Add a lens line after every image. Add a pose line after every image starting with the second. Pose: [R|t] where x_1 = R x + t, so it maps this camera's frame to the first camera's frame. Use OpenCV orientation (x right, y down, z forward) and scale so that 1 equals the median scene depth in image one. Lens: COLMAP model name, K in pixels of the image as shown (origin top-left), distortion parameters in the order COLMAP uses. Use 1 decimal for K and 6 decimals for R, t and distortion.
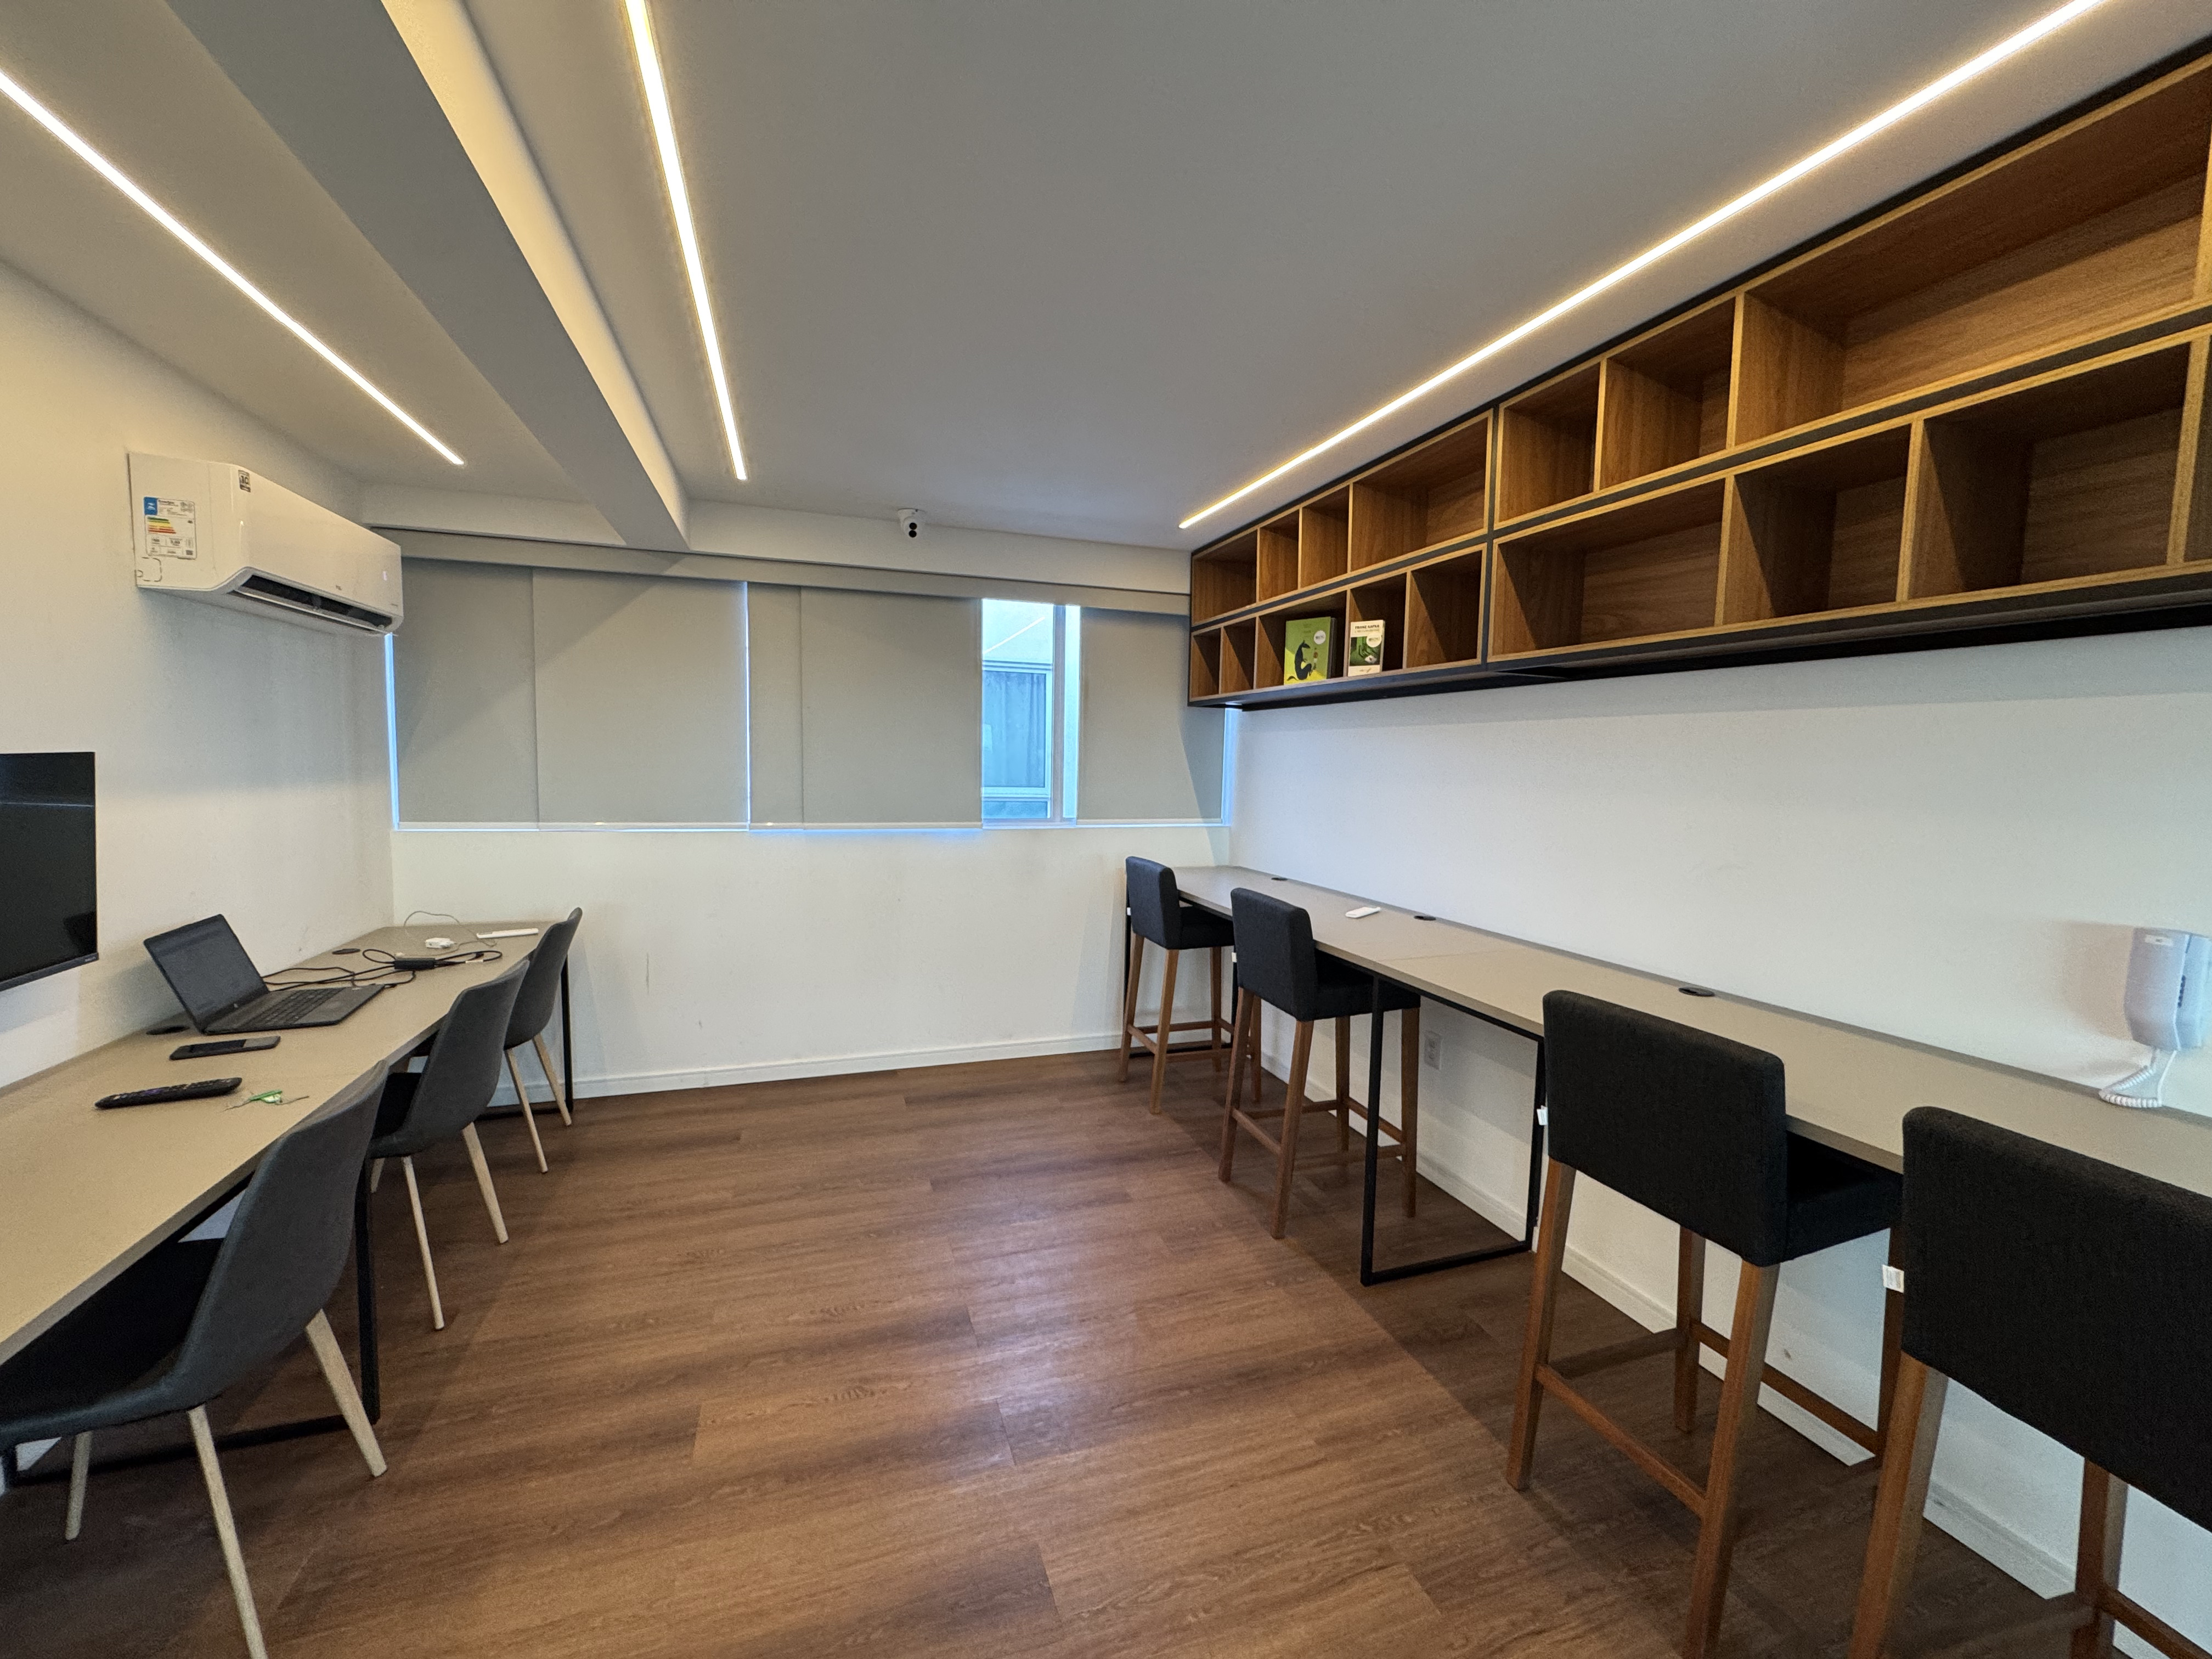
lens RADIAL K [[881.9, 0, 1106.0], [0, 881.9, 829.5], [0, 0, 1]] dist [0.000161, -0.000099]
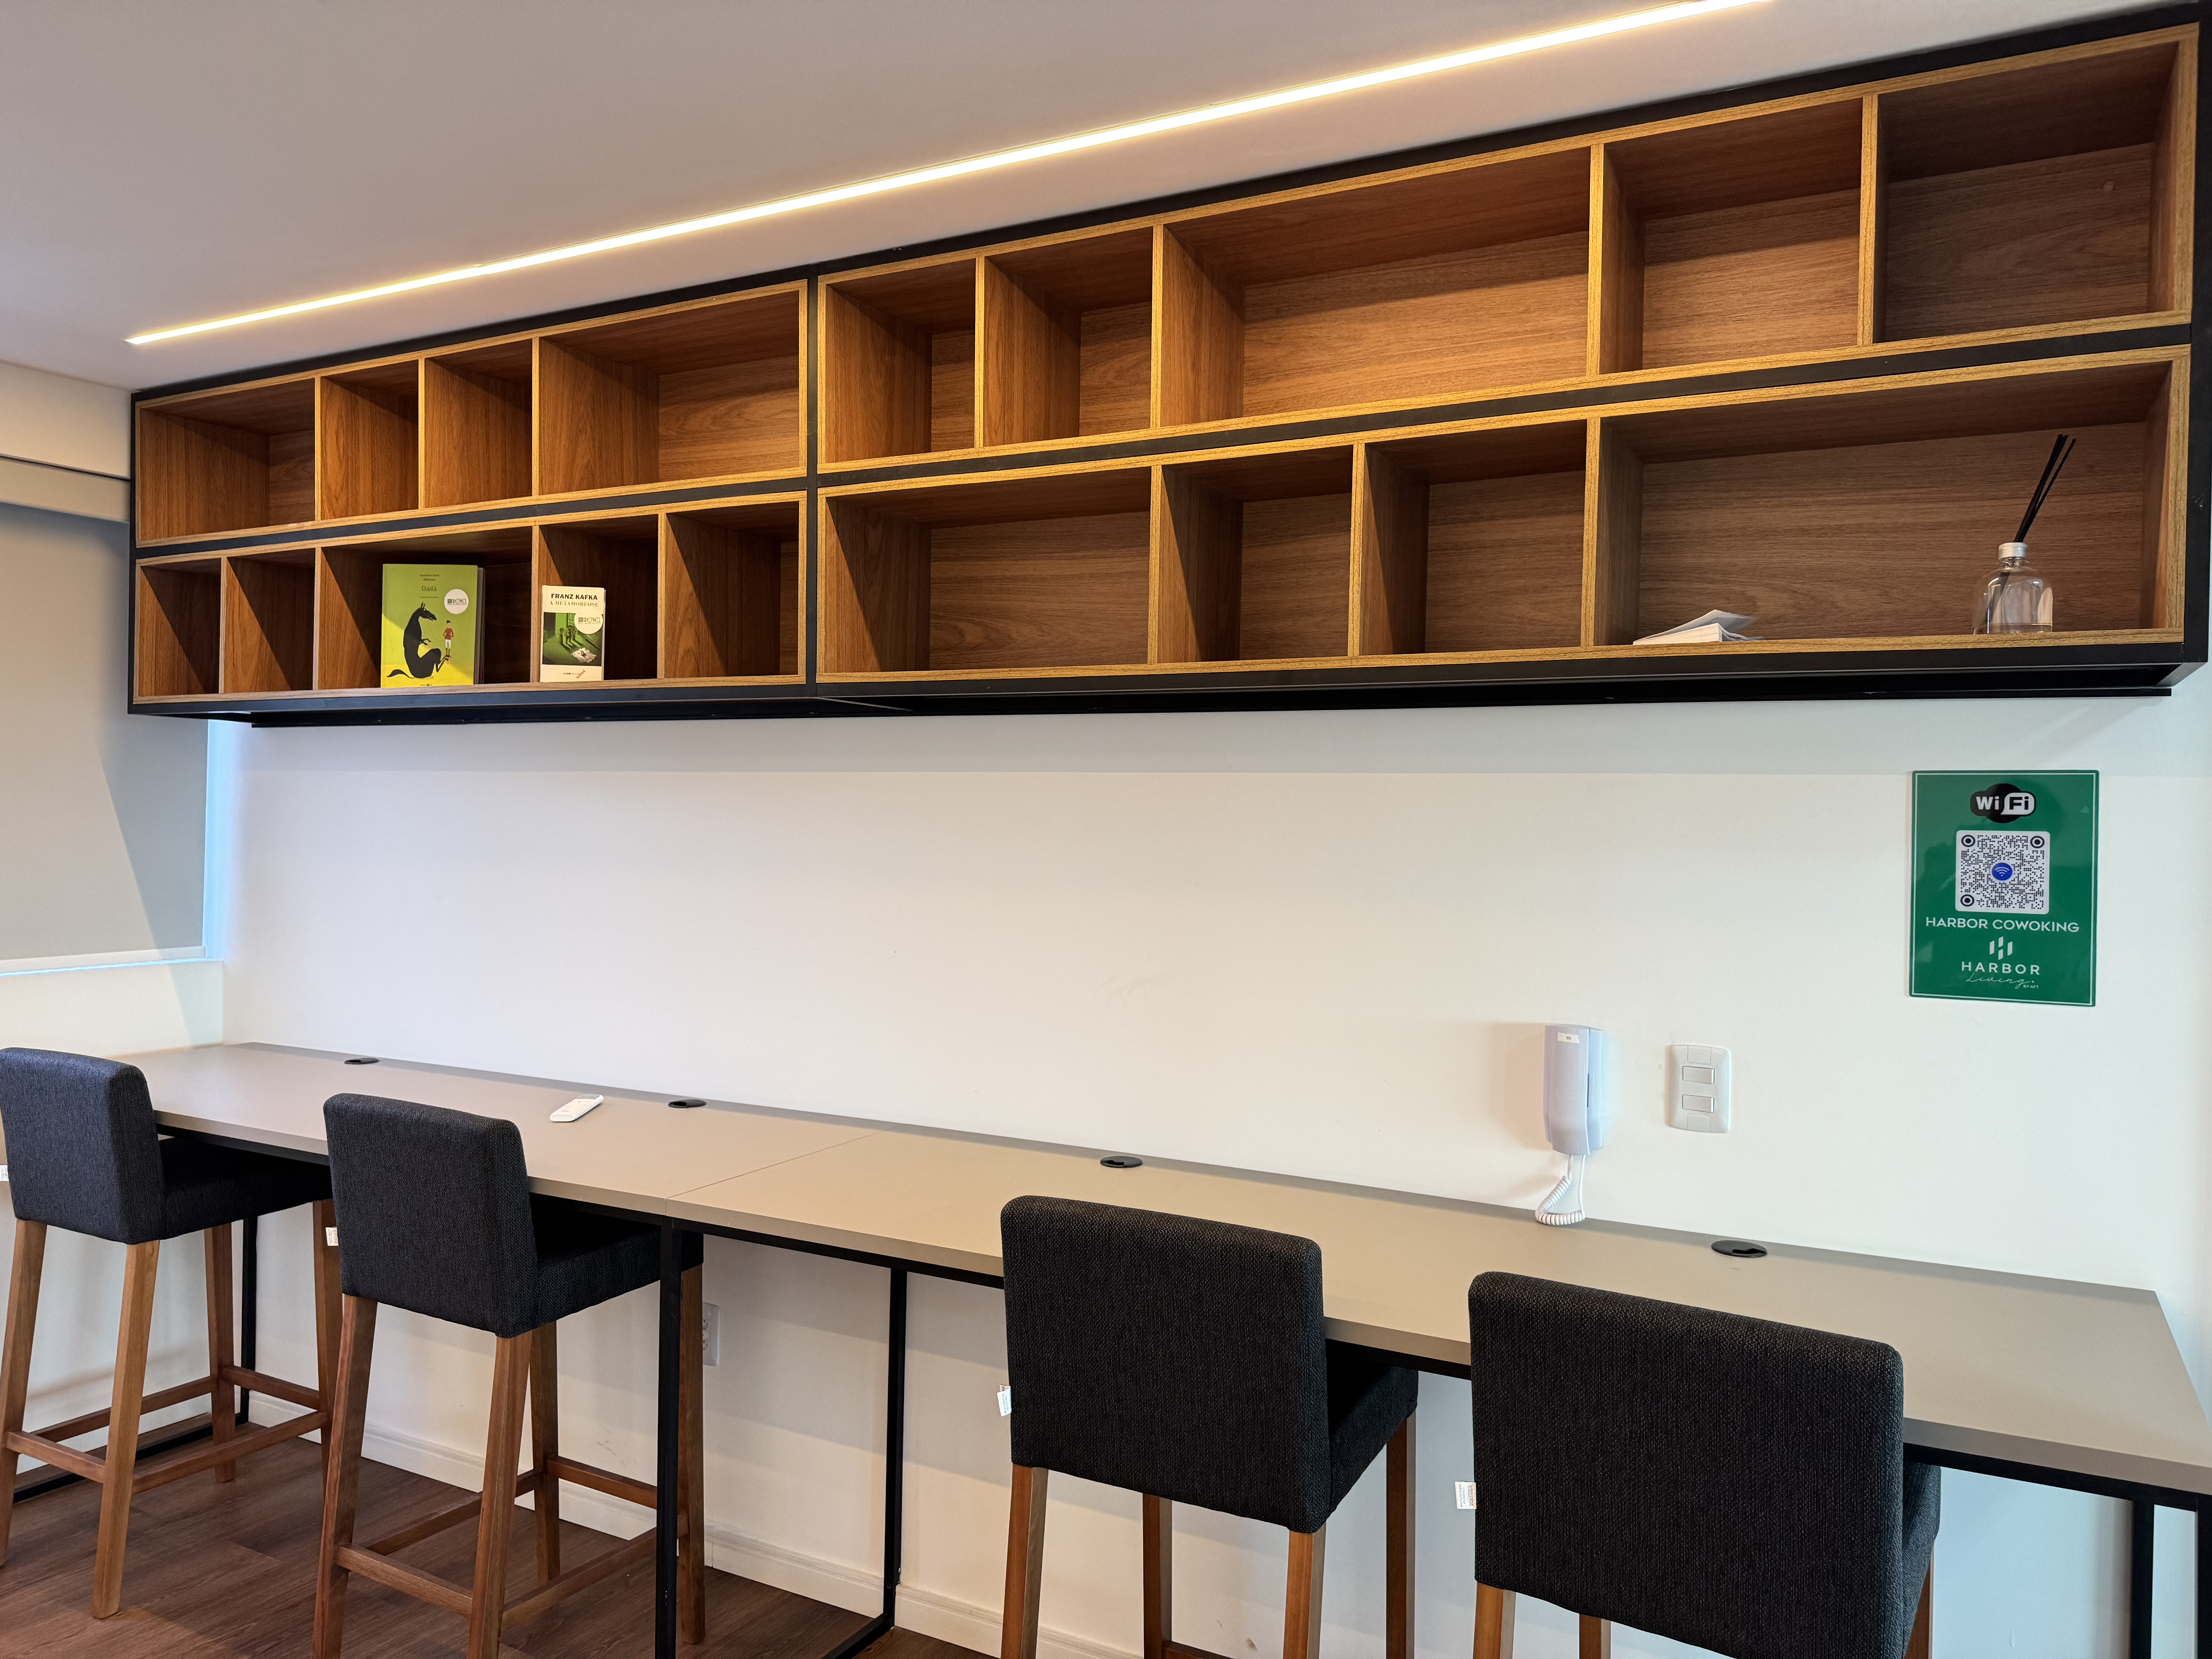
lens RADIAL K [[1553.3, 0, 1110.6], [0, 1553.3, 835.0], [0, 0, 1]] dist [0.072191, -0.079555]
pose [[0.734301, -0.015463, 0.678648, -0.133324], [0.051933, 0.998090, -0.033450, -0.028127], [-0.676834, 0.059807, 0.733702, 0.047965]]
